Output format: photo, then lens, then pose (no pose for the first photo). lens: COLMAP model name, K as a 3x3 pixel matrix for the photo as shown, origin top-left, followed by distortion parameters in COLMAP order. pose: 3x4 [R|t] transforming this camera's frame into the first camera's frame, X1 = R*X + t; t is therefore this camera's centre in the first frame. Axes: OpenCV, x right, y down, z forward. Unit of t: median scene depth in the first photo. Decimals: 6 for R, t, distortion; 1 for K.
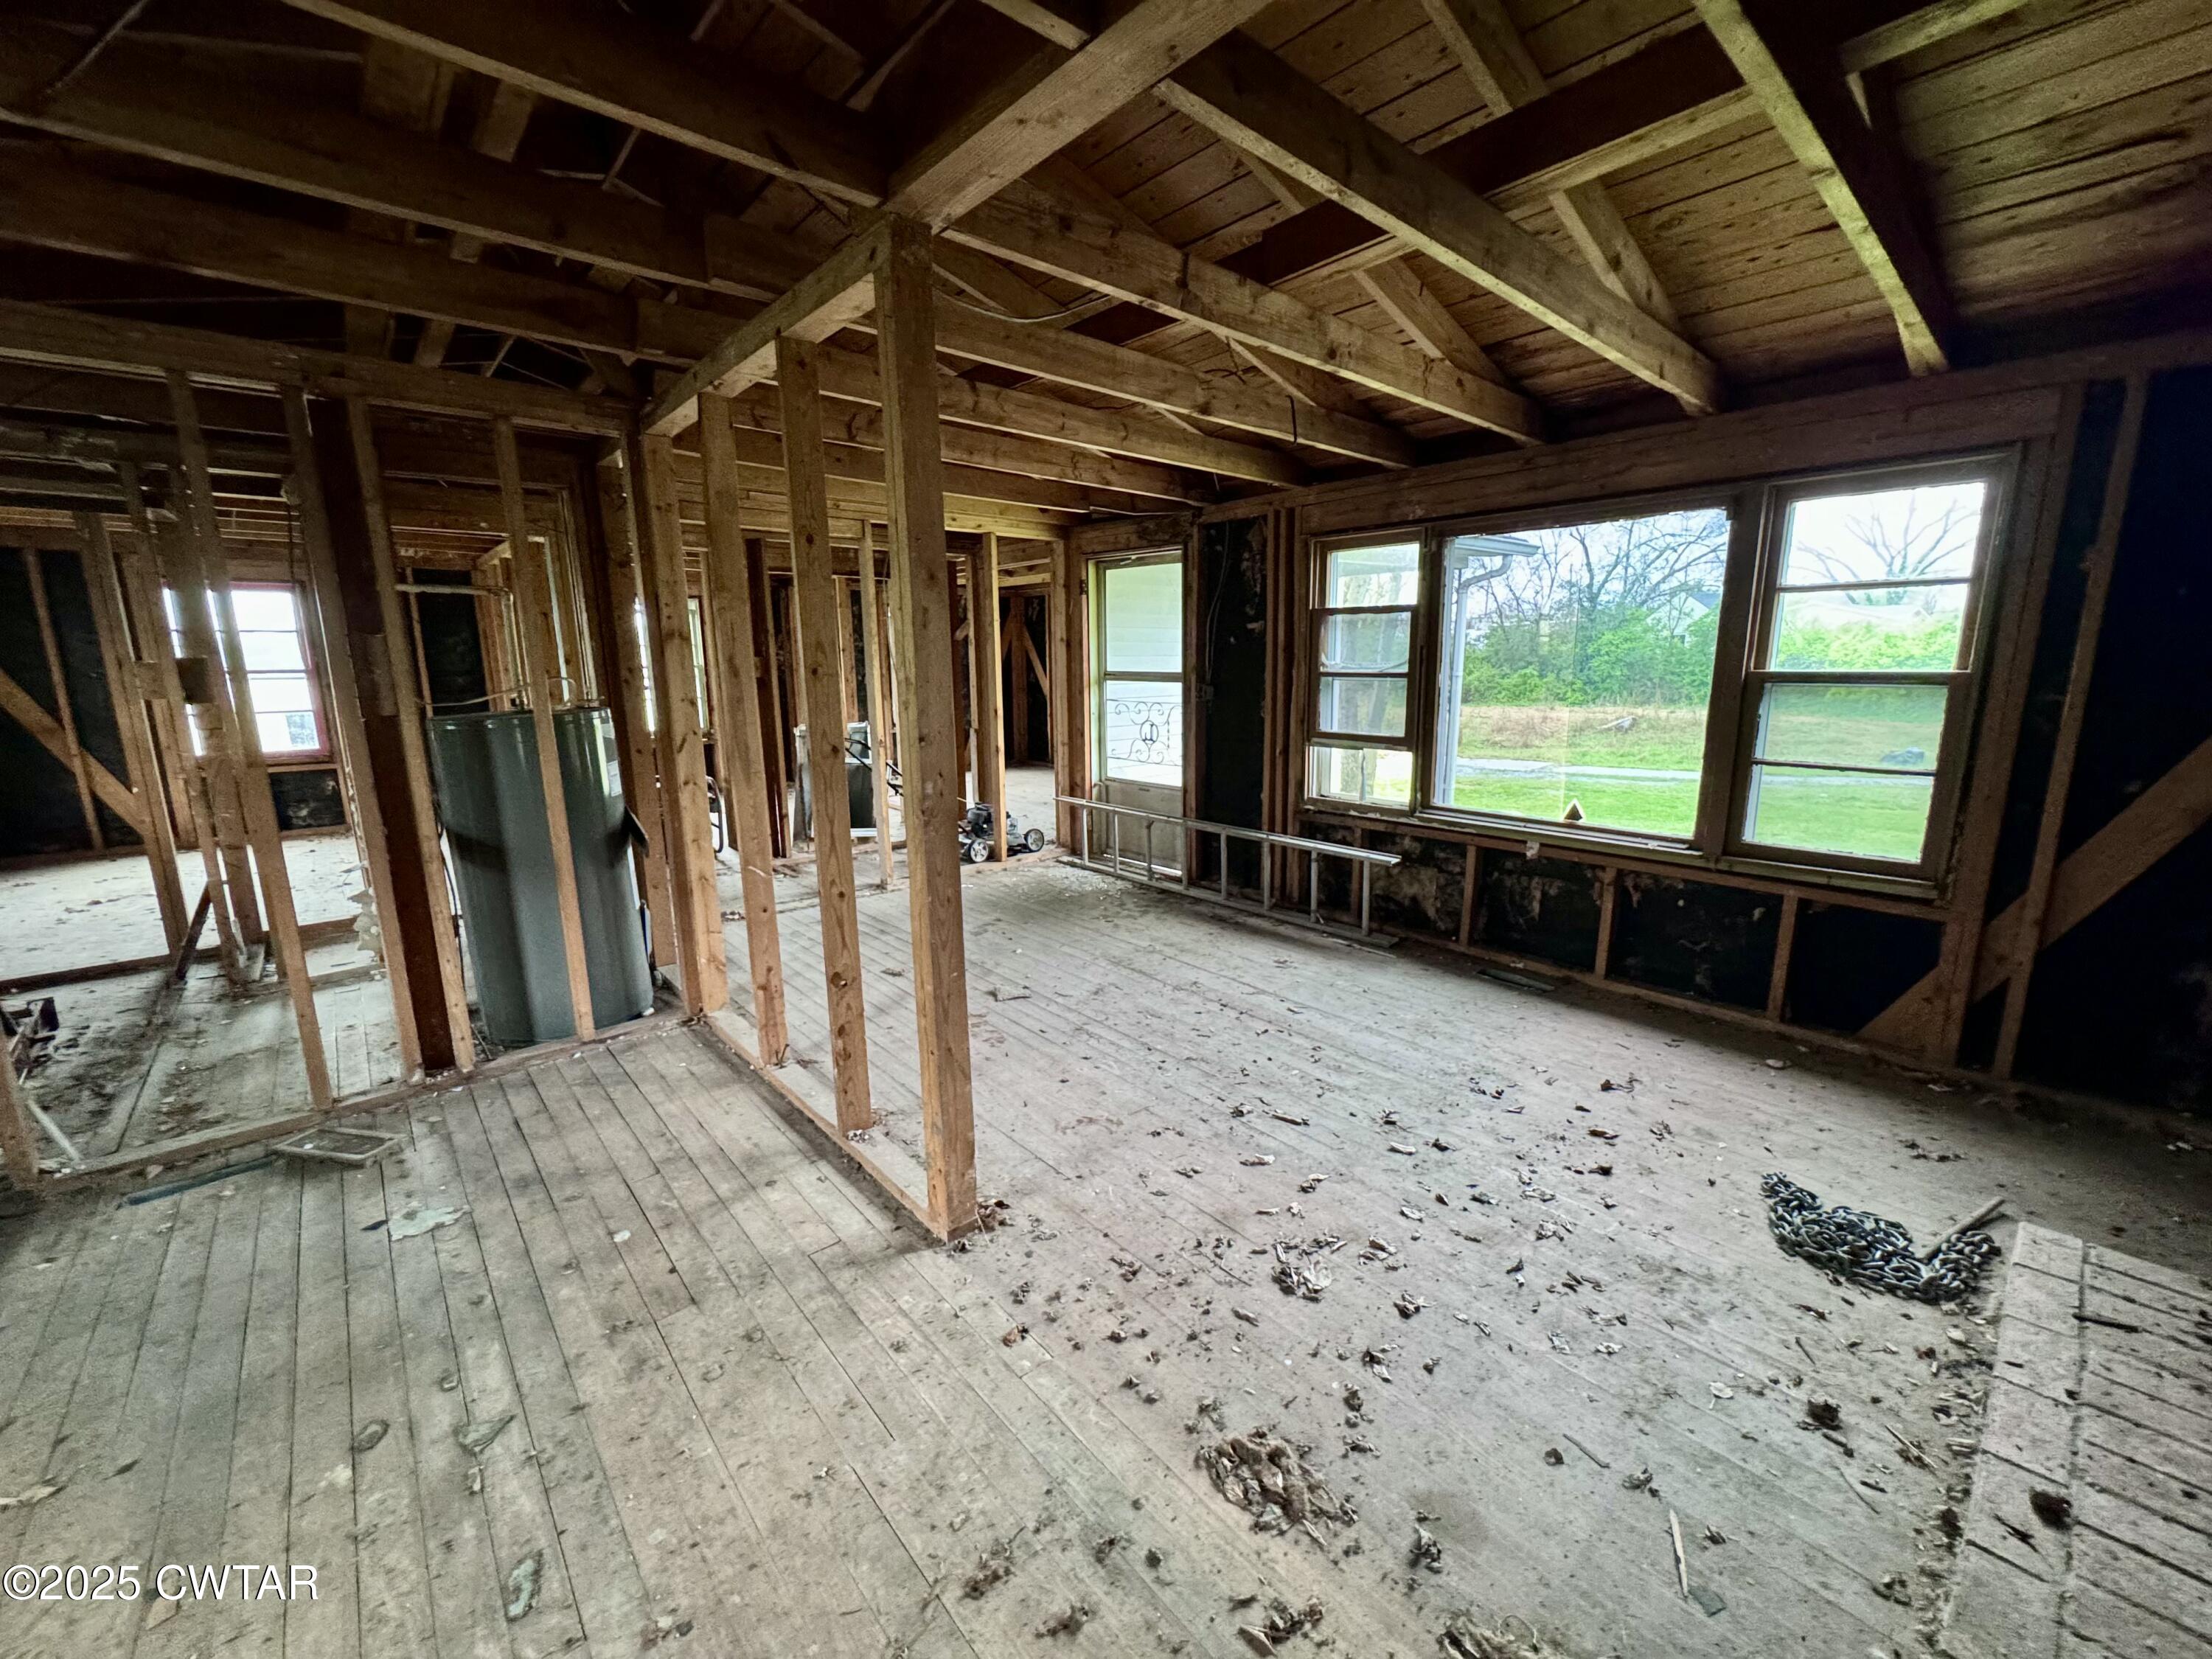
lens RADIAL K [[880.6, 0, 1108.2], [0, 880.6, 828.5], [0, 0, 1]] dist [-0.002089, 0.000236]
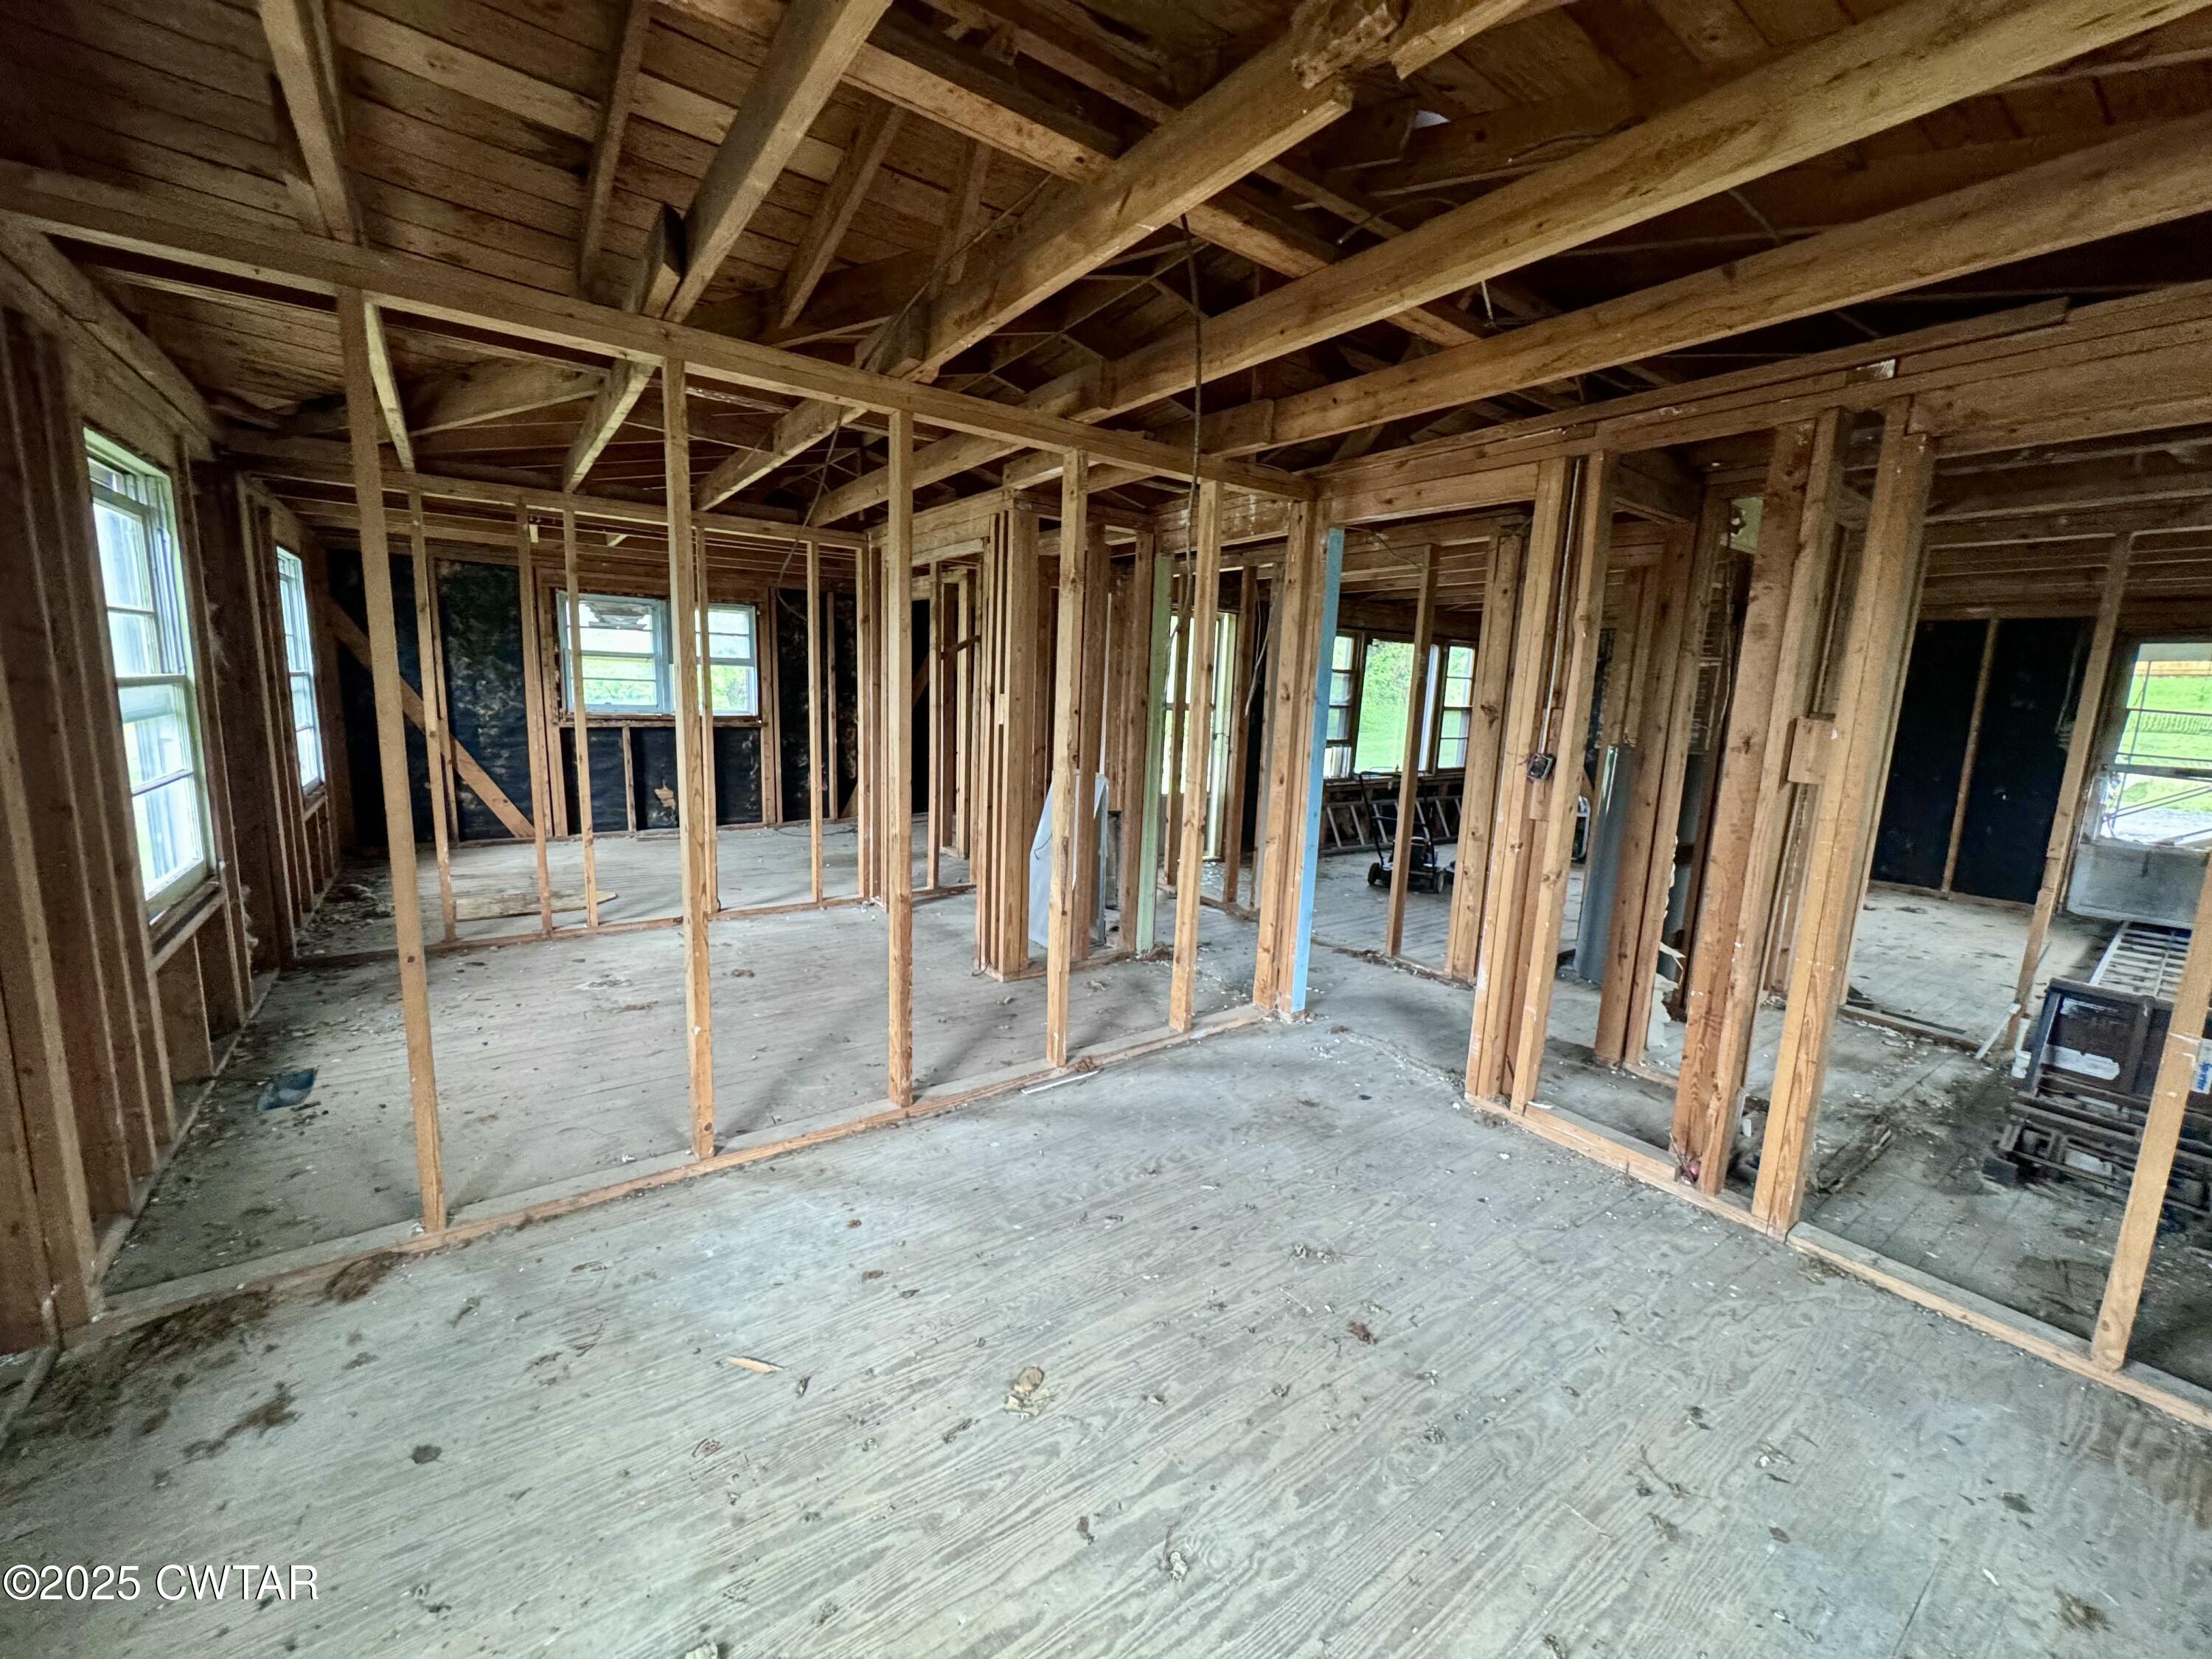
lens RADIAL K [[880.6, 0, 1108.2], [0, 880.6, 828.5], [0, 0, 1]] dist [-0.002089, 0.000236]
pose [[0.097938, -0.152361, 0.983460, -2.660849], [0.150251, 0.979147, 0.136730, -0.417871], [-0.983785, 0.134375, 0.118788, 2.175485]]
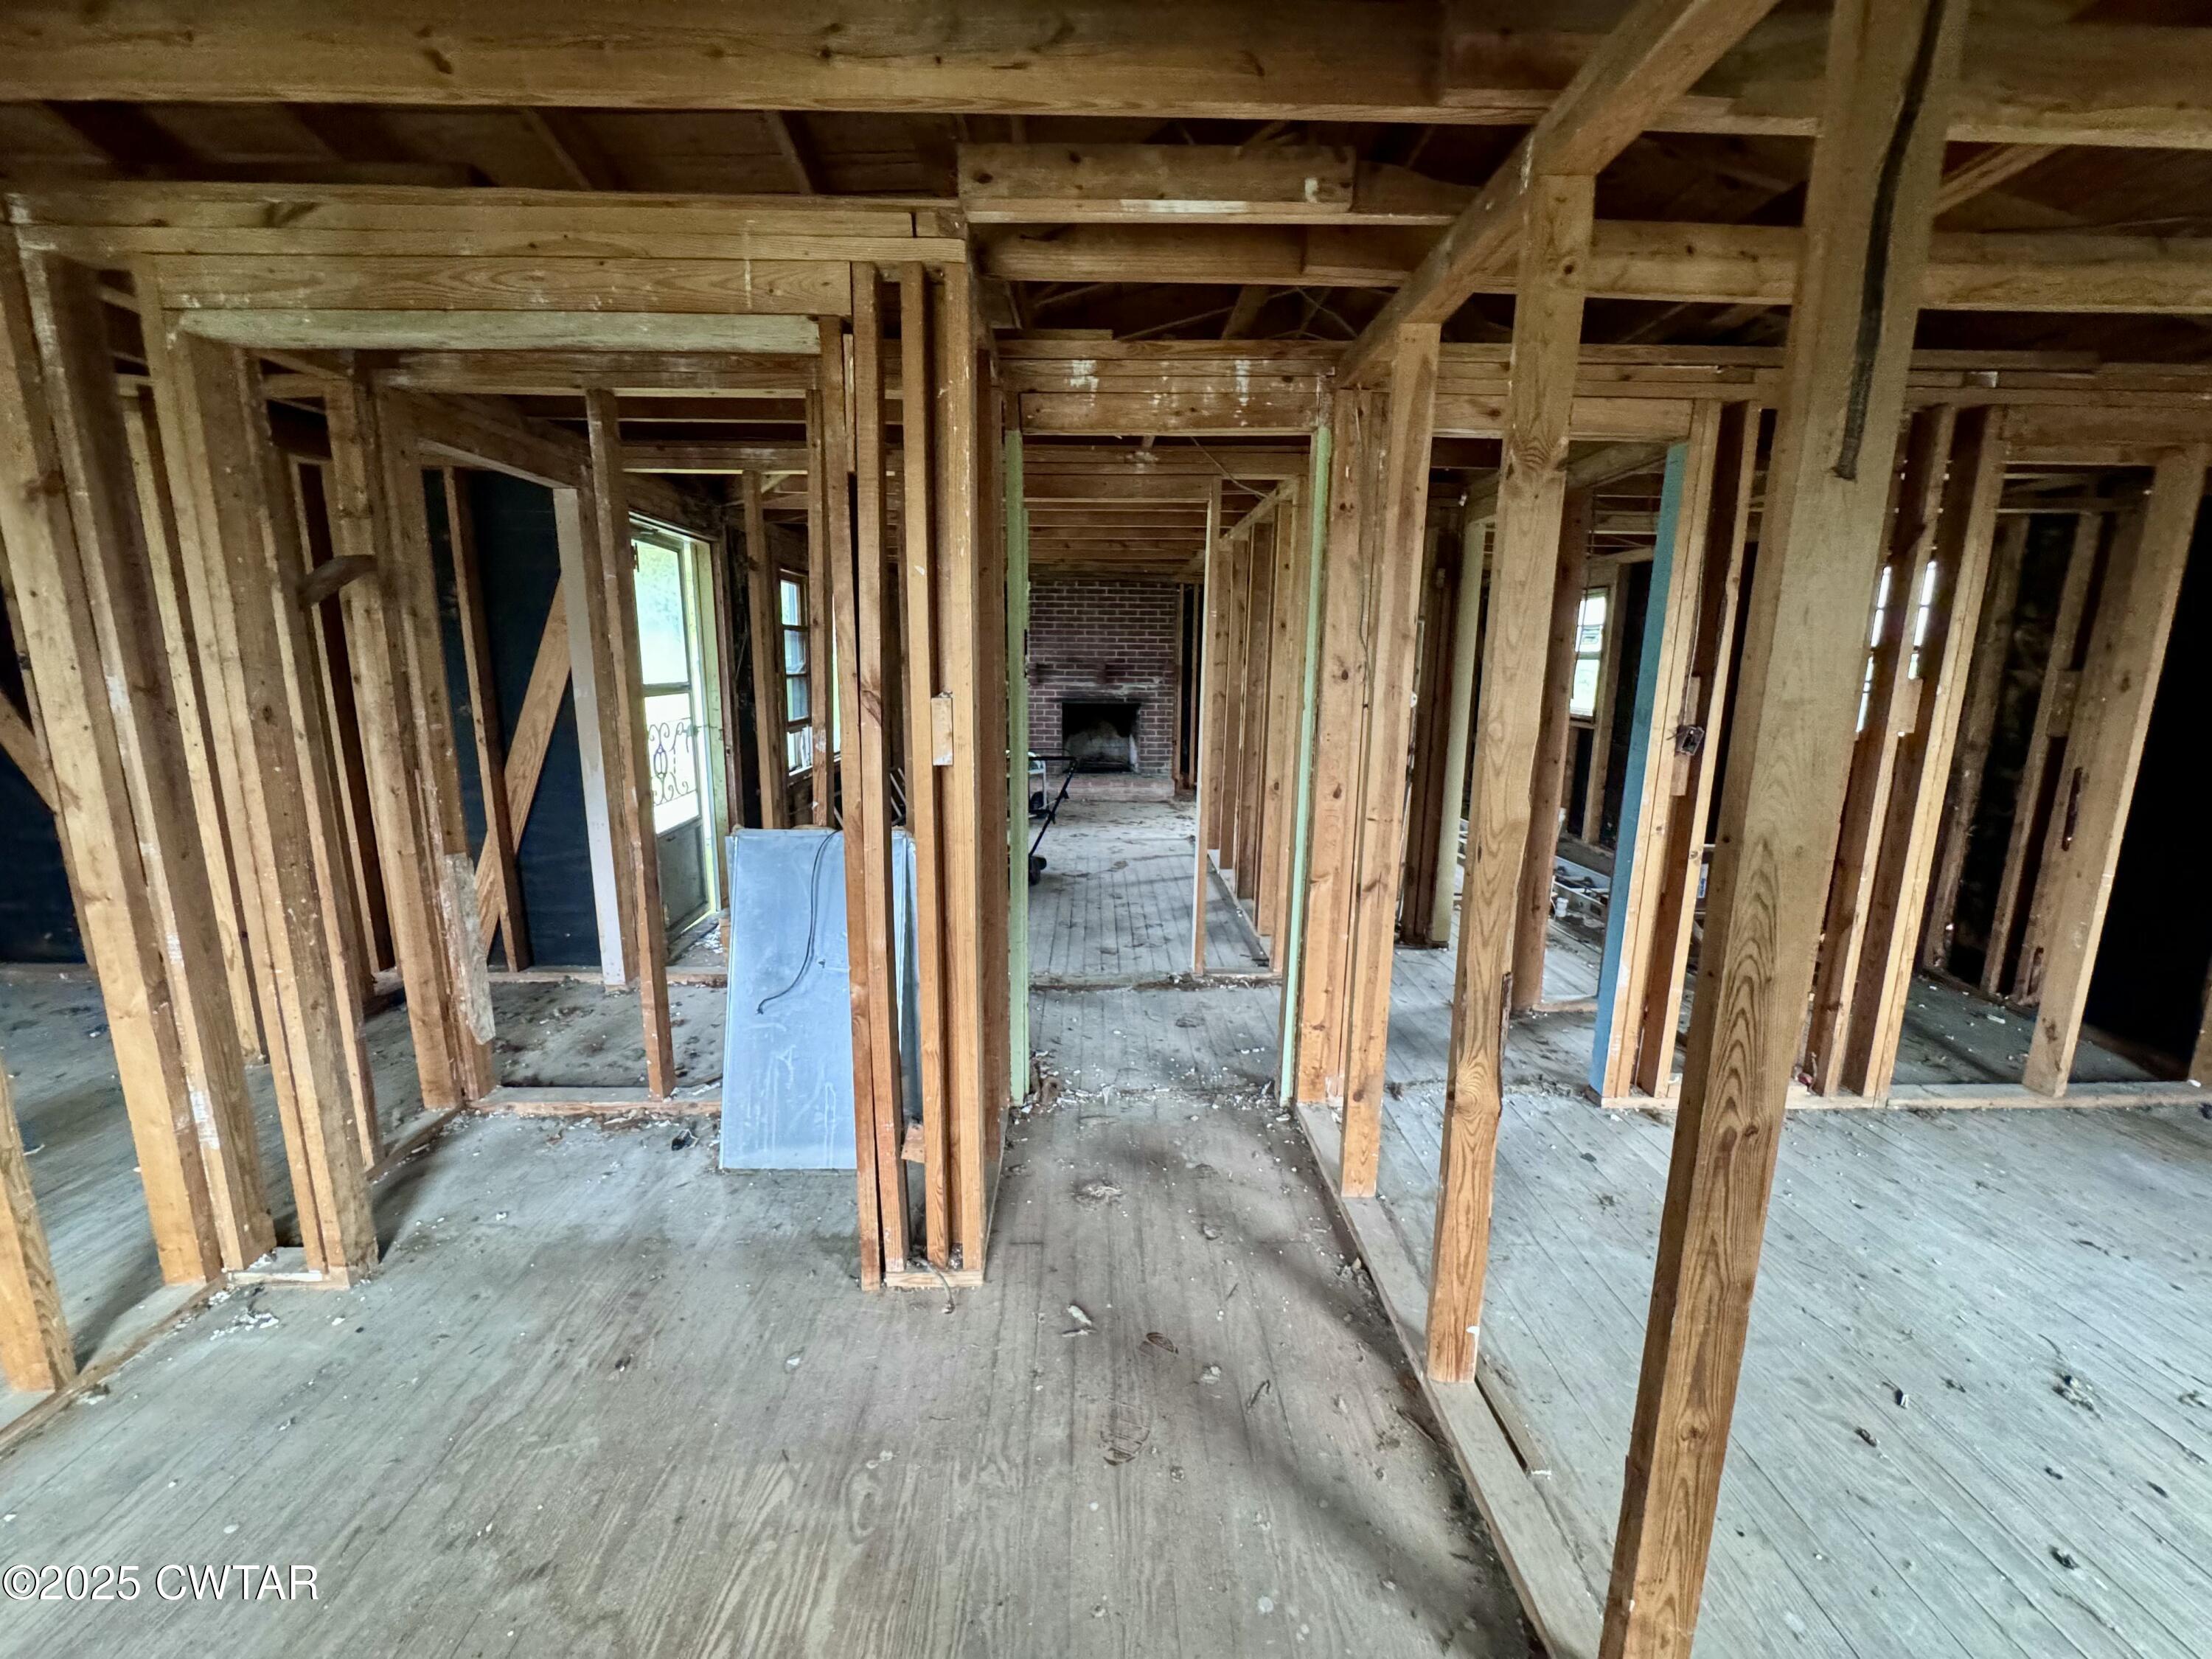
lens RADIAL K [[880.6, 0, 1108.2], [0, 880.6, 828.5], [0, 0, 1]] dist [-0.002089, 0.000236]
pose [[-0.762668, -0.125438, 0.634509, -1.662361], [0.118312, 0.937405, 0.327528, -0.582262], [-0.635877, 0.324865, -0.700088, 2.951158]]
